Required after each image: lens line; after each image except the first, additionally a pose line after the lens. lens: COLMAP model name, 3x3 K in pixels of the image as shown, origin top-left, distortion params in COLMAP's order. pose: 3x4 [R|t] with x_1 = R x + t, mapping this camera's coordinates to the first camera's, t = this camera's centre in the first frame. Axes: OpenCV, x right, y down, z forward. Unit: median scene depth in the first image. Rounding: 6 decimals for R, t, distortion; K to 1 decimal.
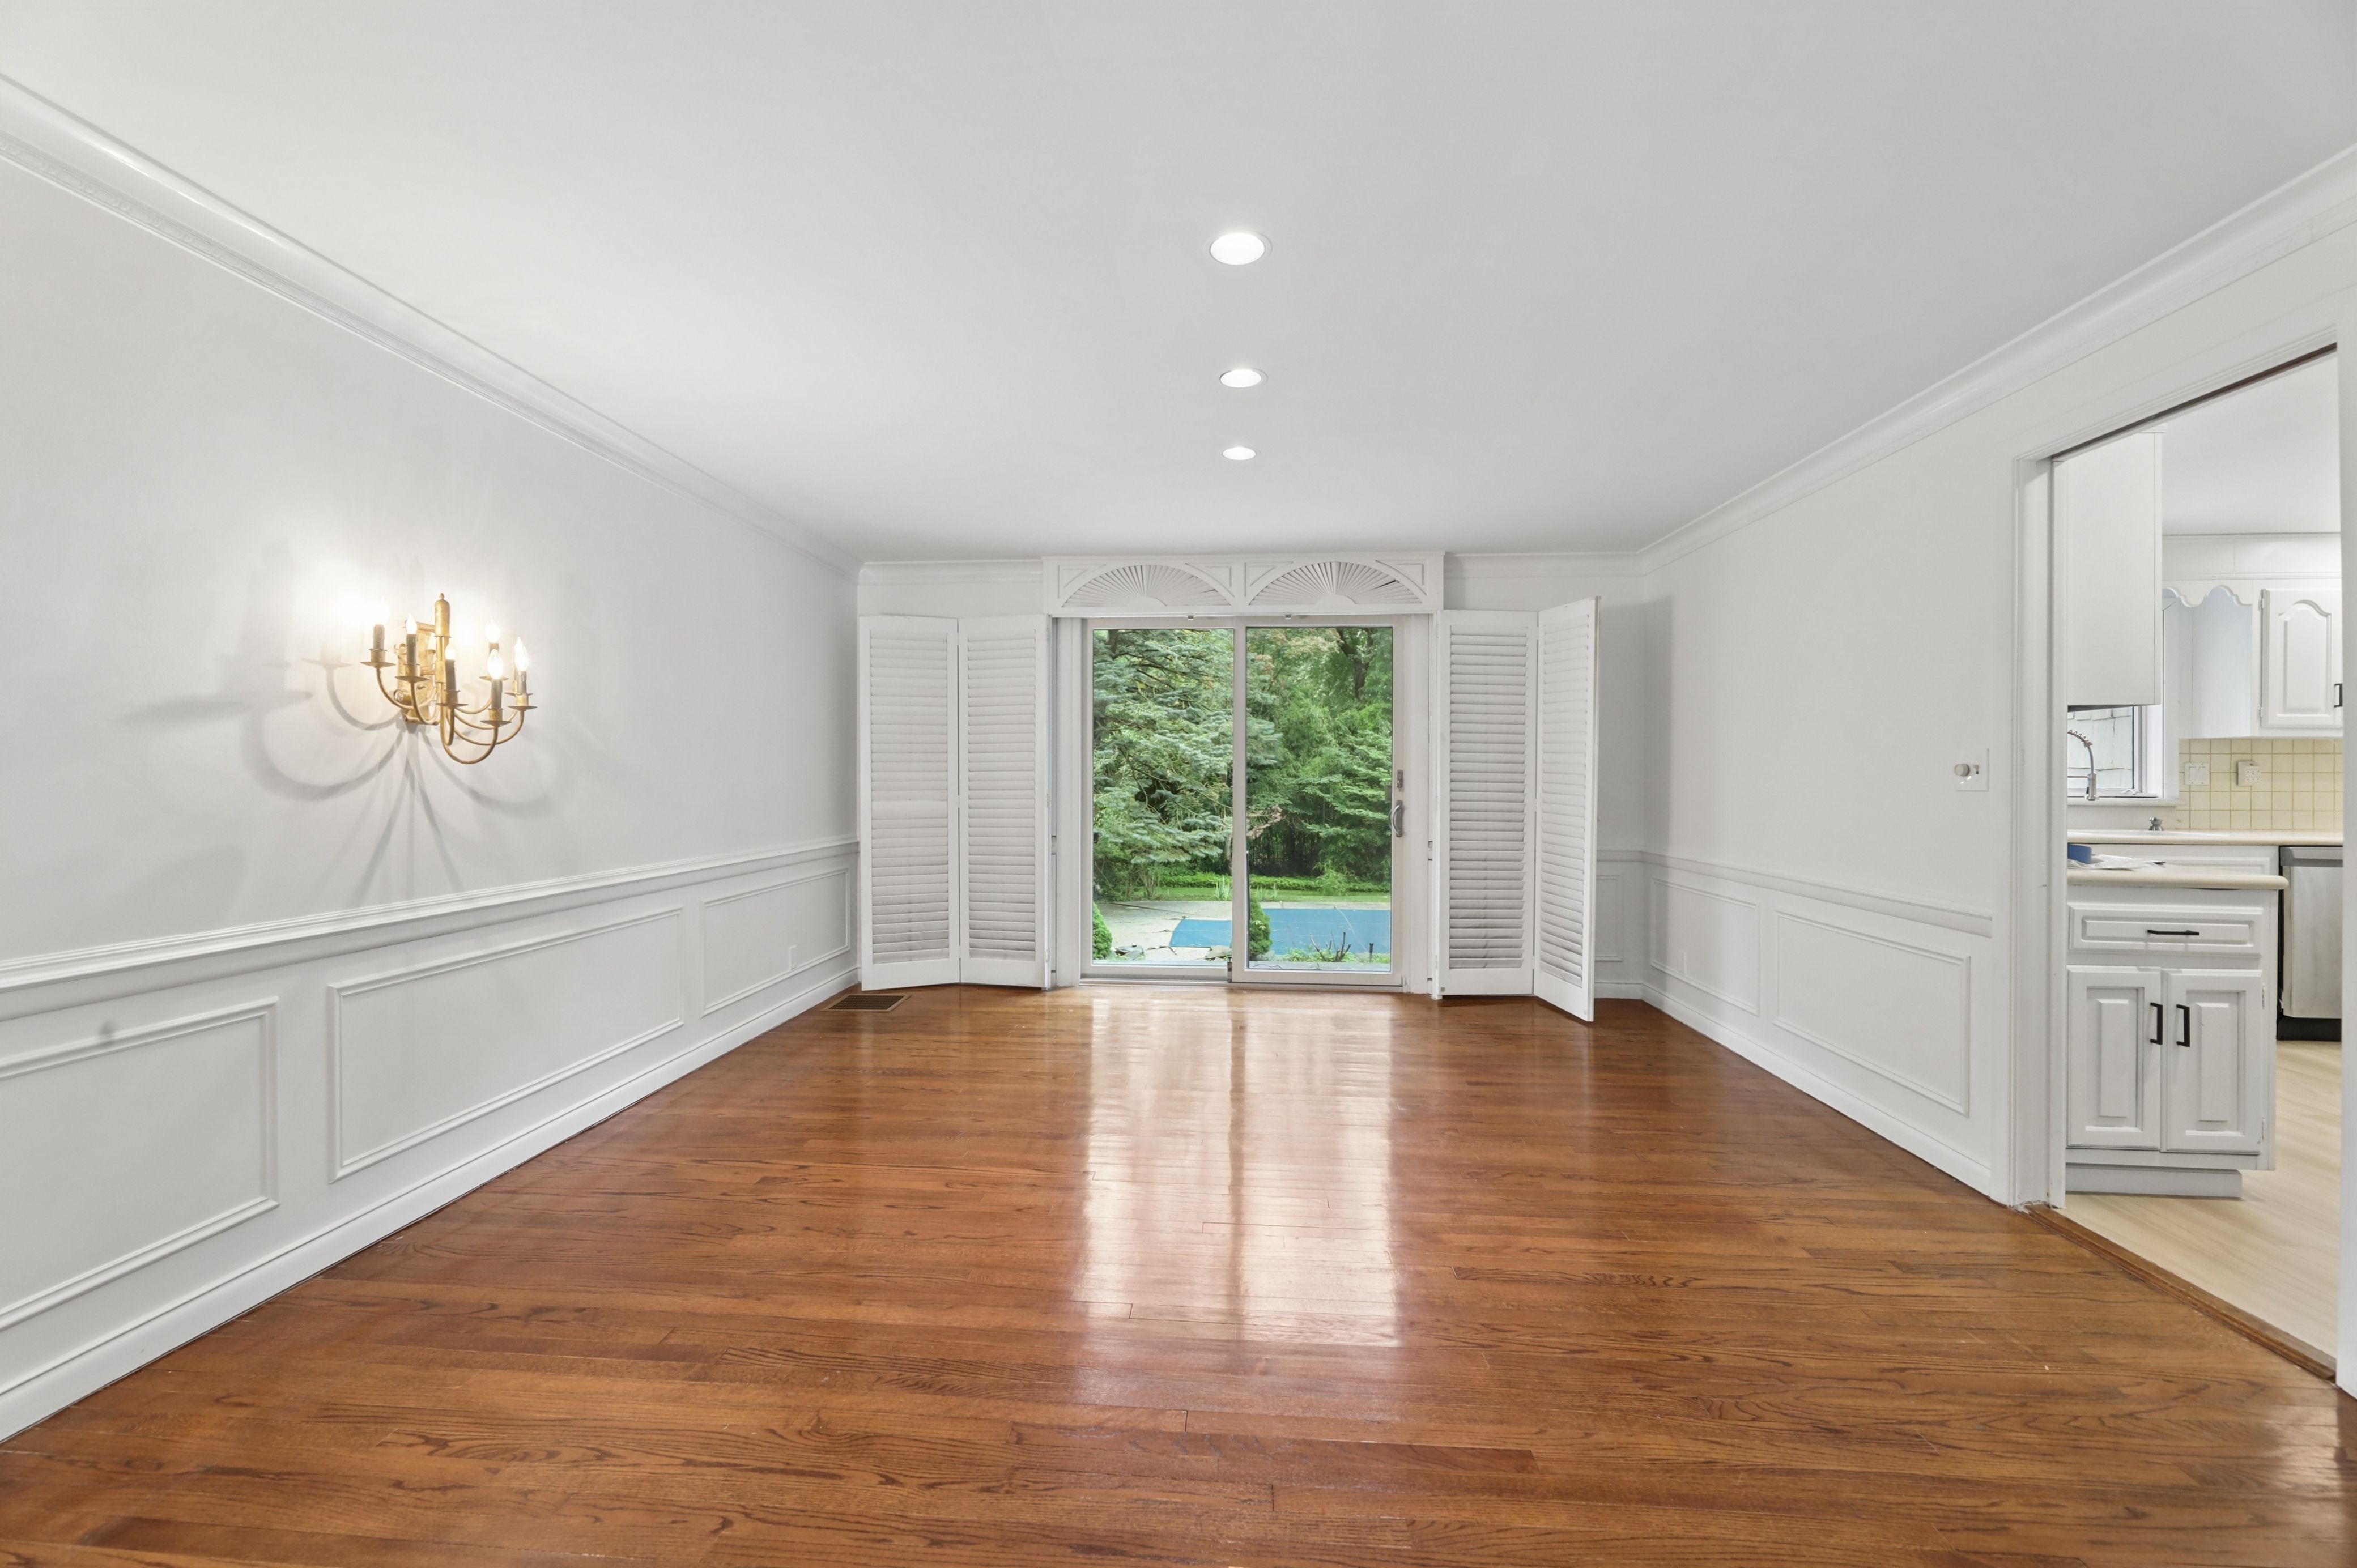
lens RADIAL K [[955.6, 0, 1169.8], [0, 955.6, 778.7], [0, 0, 1]] dist [0.000337, 0.000255]
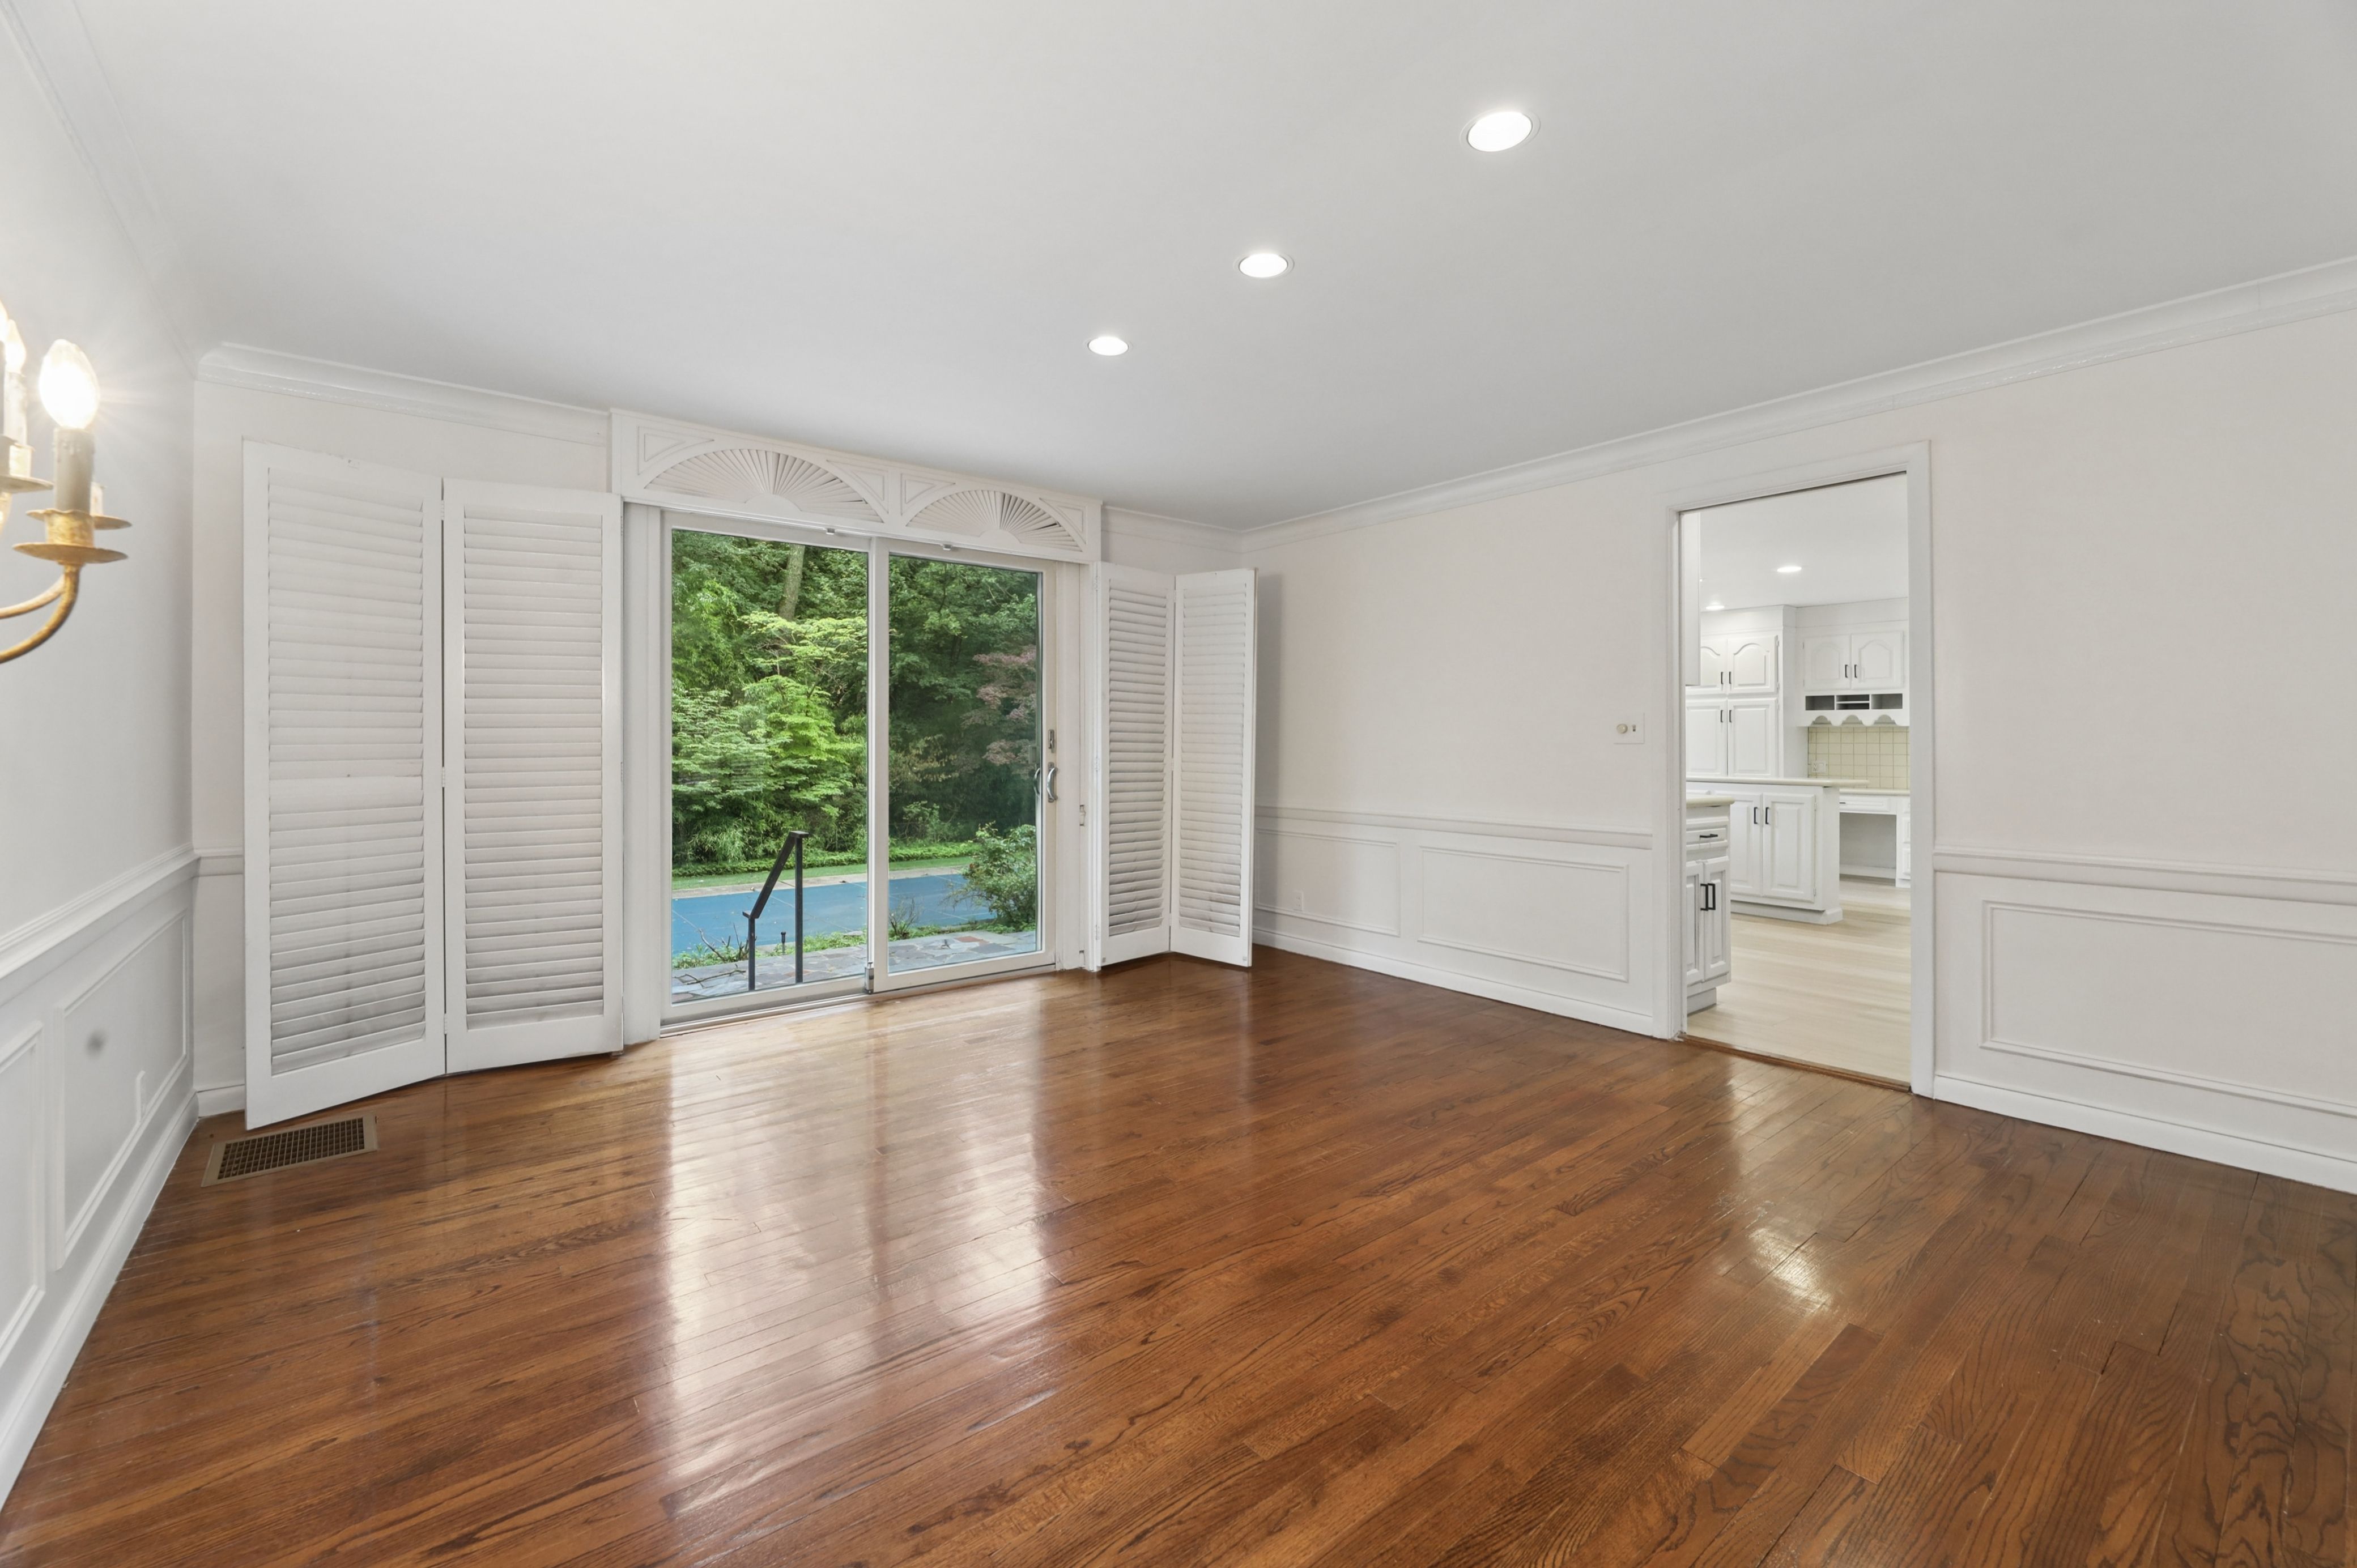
lens RADIAL K [[982.9, 0, 1181.2], [0, 982.9, 741.5], [0, 0, 1]] dist [-0.000960, 0.000002]
pose [[0.722731, -0.002651, 0.691124, -0.333027], [0.004675, 0.999989, -0.001053, 0.004337], [-0.691114, 0.003992, 0.722735, 0.236242]]
